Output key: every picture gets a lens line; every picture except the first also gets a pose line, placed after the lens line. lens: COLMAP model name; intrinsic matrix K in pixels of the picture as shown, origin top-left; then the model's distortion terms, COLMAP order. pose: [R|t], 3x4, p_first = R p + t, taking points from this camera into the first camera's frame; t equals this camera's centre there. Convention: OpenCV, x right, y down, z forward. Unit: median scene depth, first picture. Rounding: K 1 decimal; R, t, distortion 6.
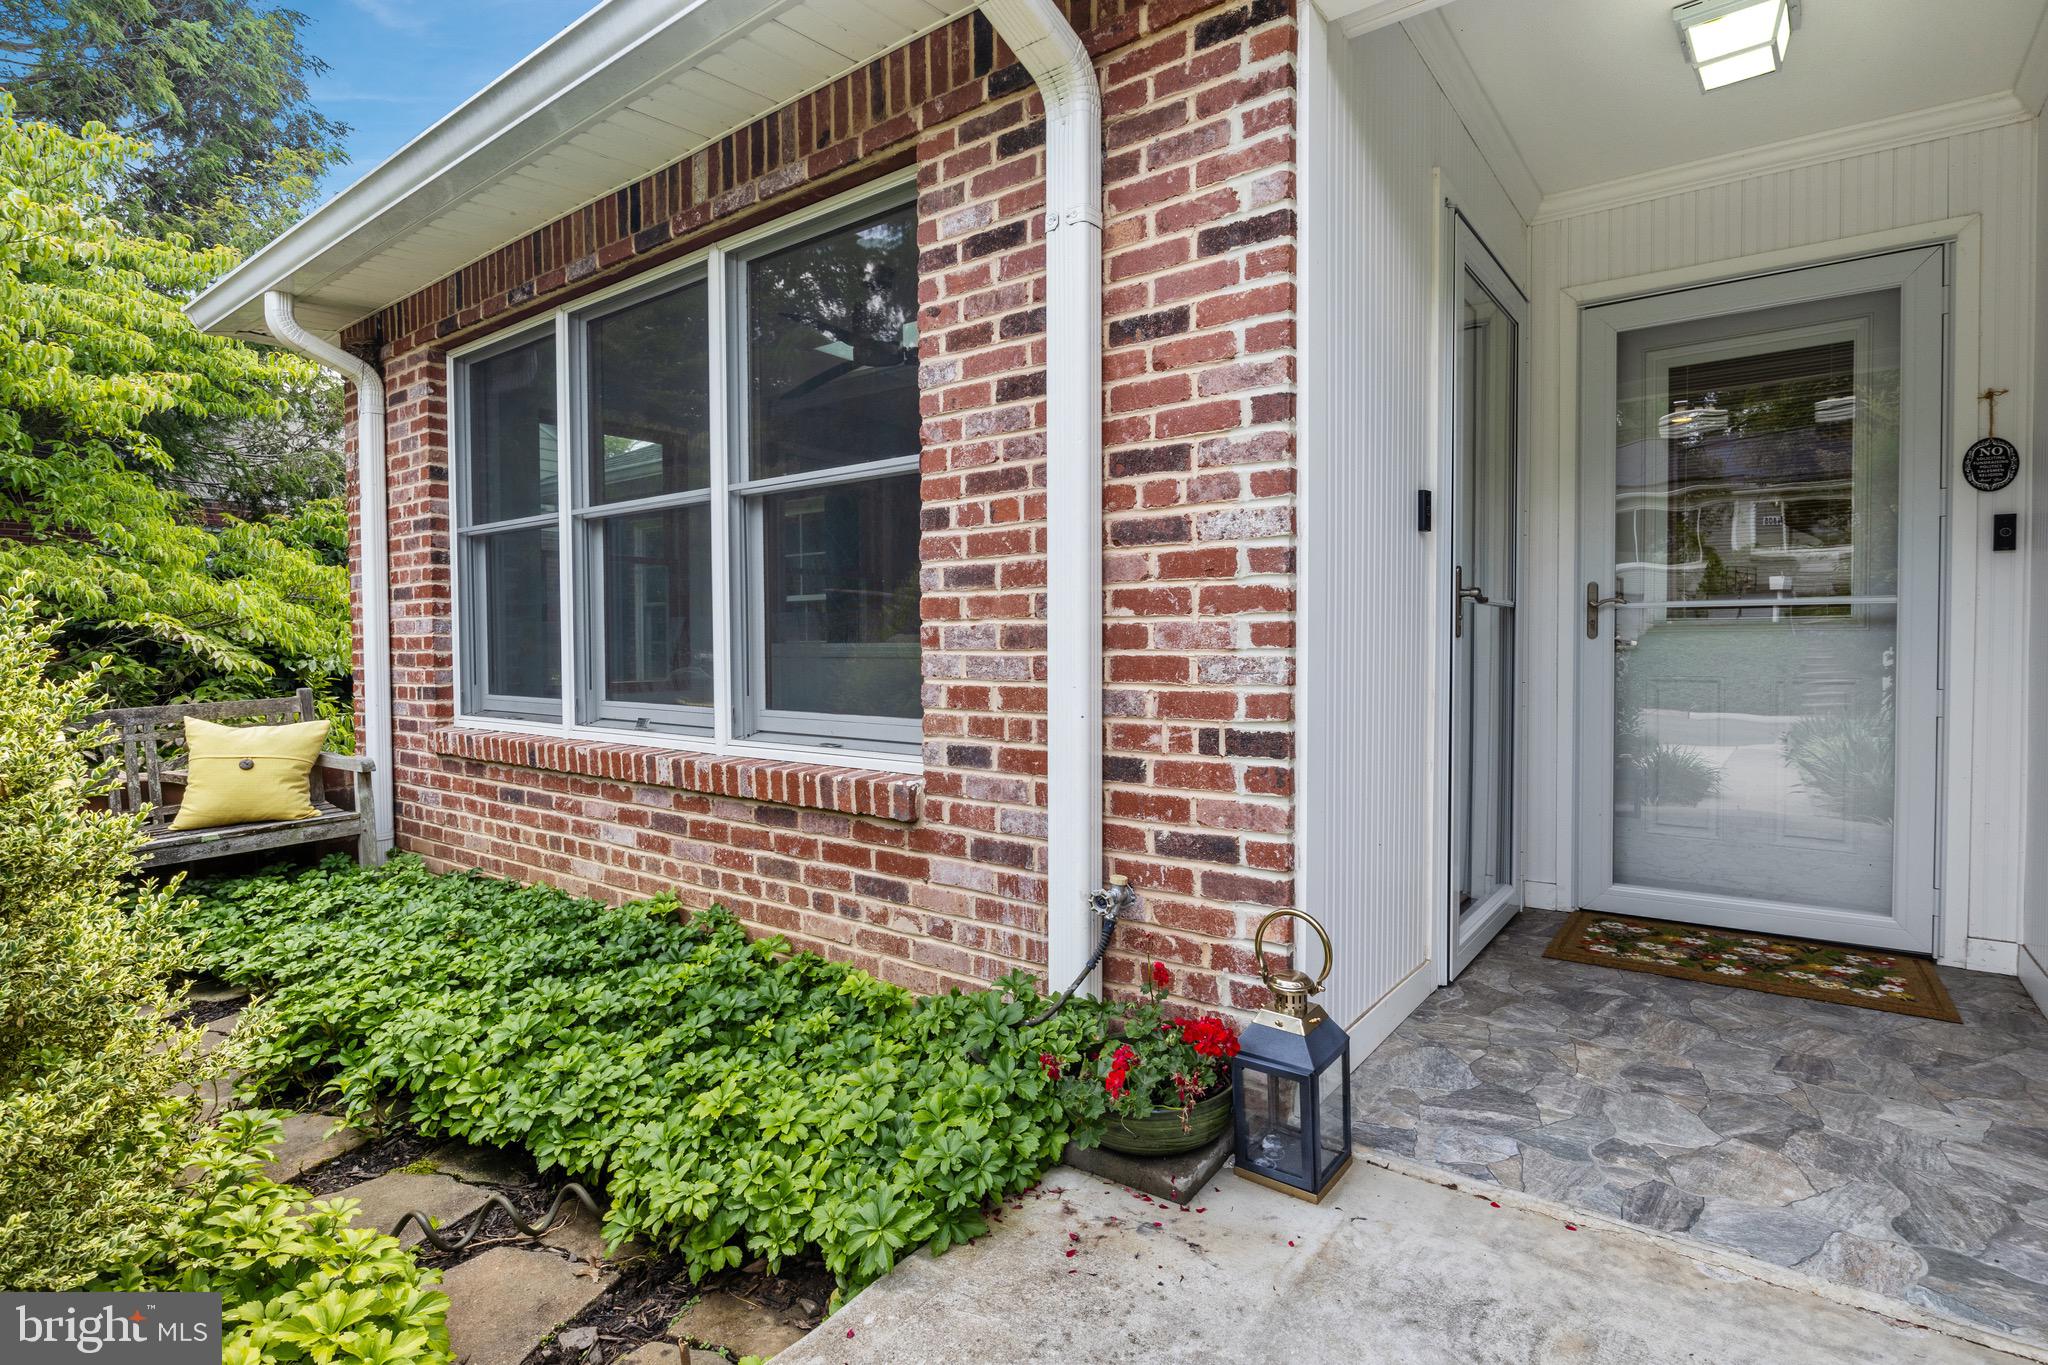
lens RADIAL K [[1042.4, 0, 993.9], [0, 1042.4, 669.6], [0, 0, 1]] dist [-0.006494, -0.000569]
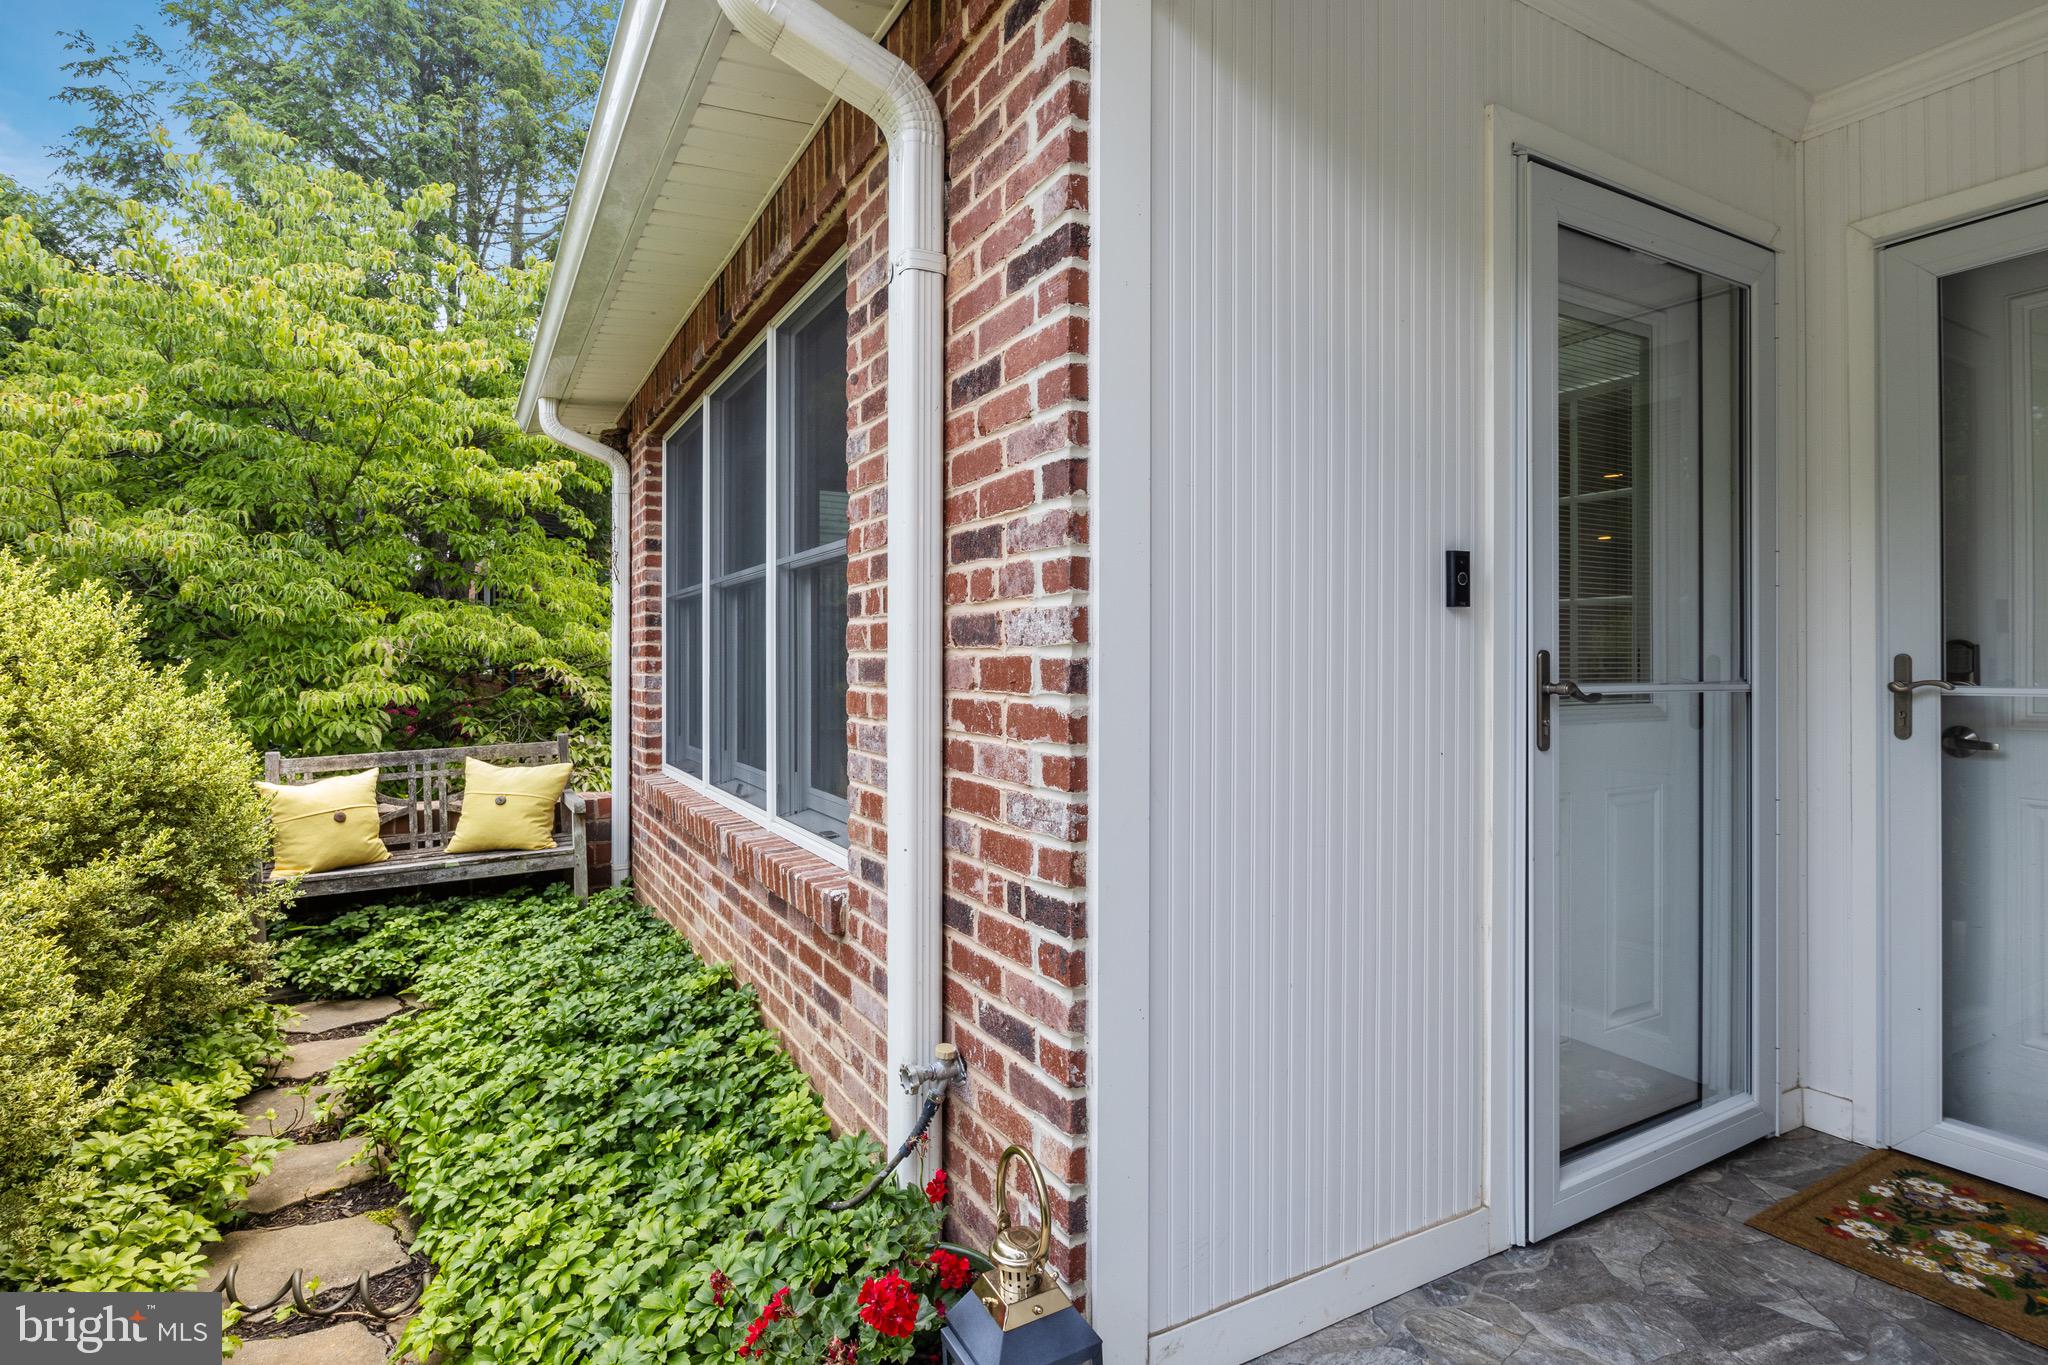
lens RADIAL K [[1042.4, 0, 983.6], [0, 1042.4, 653.7], [0, 0, 1]] dist [-0.006494, -0.000569]
pose [[0.915288, 0.000723, -0.402798, 0.475506], [-0.013765, 0.999470, -0.029484, -0.088087], [0.402564, 0.032531, 0.914814, 0.246136]]
